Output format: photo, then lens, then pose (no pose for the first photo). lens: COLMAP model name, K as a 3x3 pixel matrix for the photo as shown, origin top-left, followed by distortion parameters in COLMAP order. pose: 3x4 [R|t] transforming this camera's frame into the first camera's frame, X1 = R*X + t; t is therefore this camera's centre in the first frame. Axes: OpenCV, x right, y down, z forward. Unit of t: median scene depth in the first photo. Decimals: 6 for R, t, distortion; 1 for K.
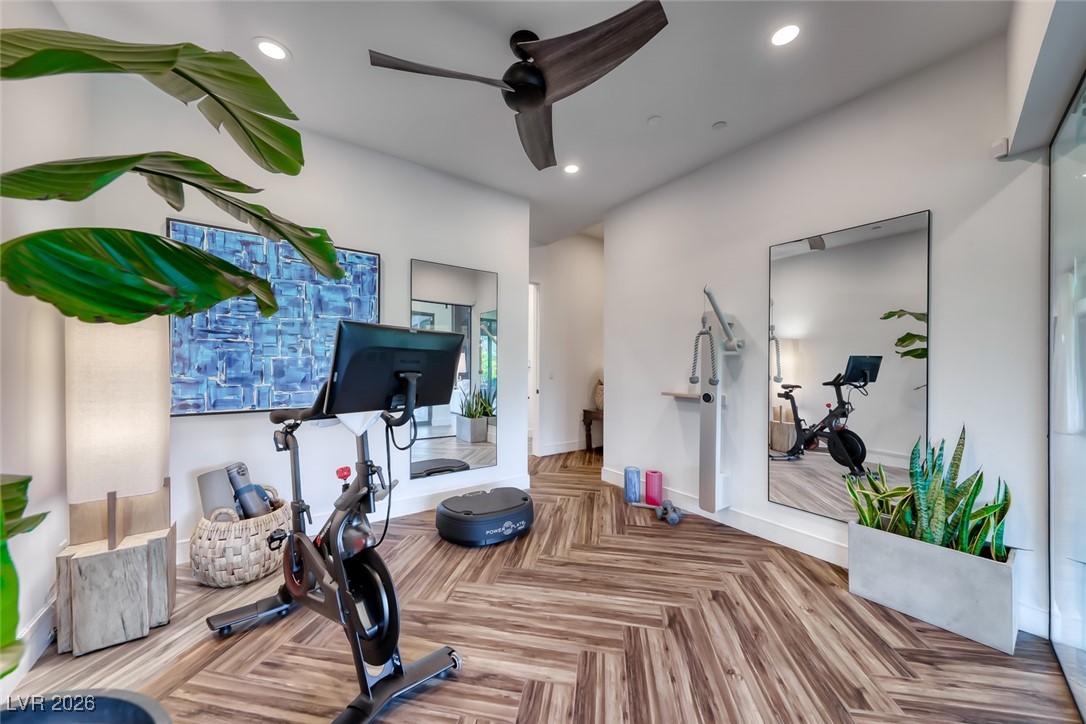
lens RADIAL K [[377.5, 0, 543.1], [0, 377.5, 364.1], [0, 0, 1]] dist [0.000745, 0.000025]
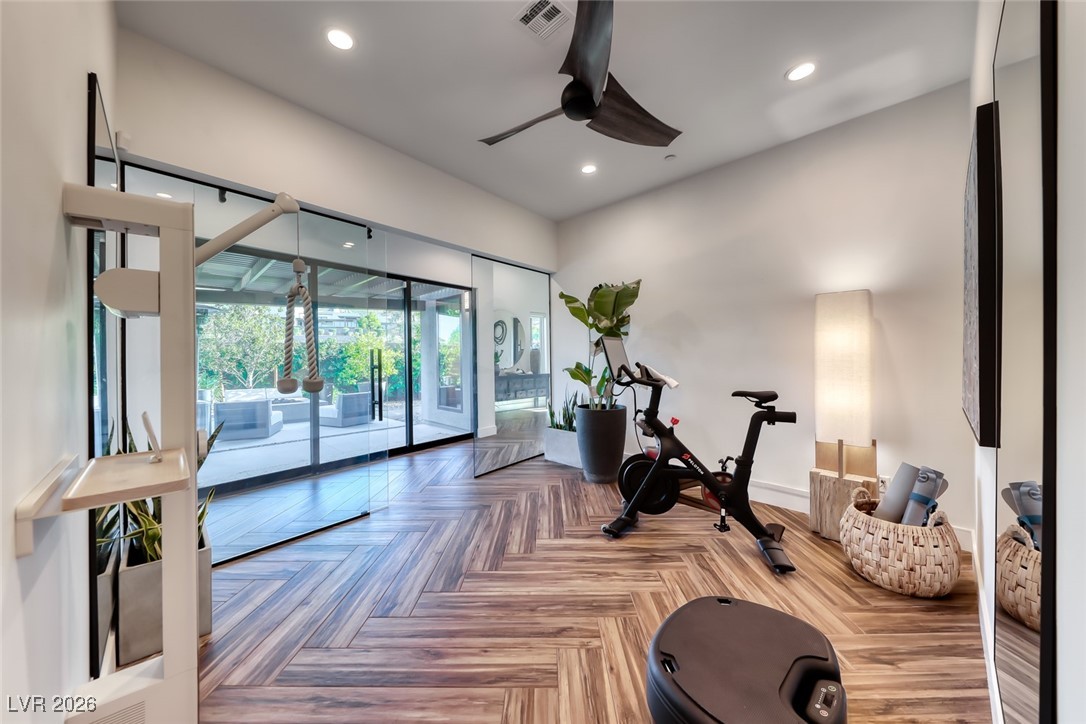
lens RADIAL K [[377.5, 0, 549.0], [0, 377.5, 360.4], [0, 0, 1]] dist [0.000745, 0.000025]
pose [[-0.986396, 0.000510, -0.164388, 0.238155], [-0.000256, 0.999989, 0.004640, 0.009001], [0.164389, 0.004619, -0.986385, 2.061078]]
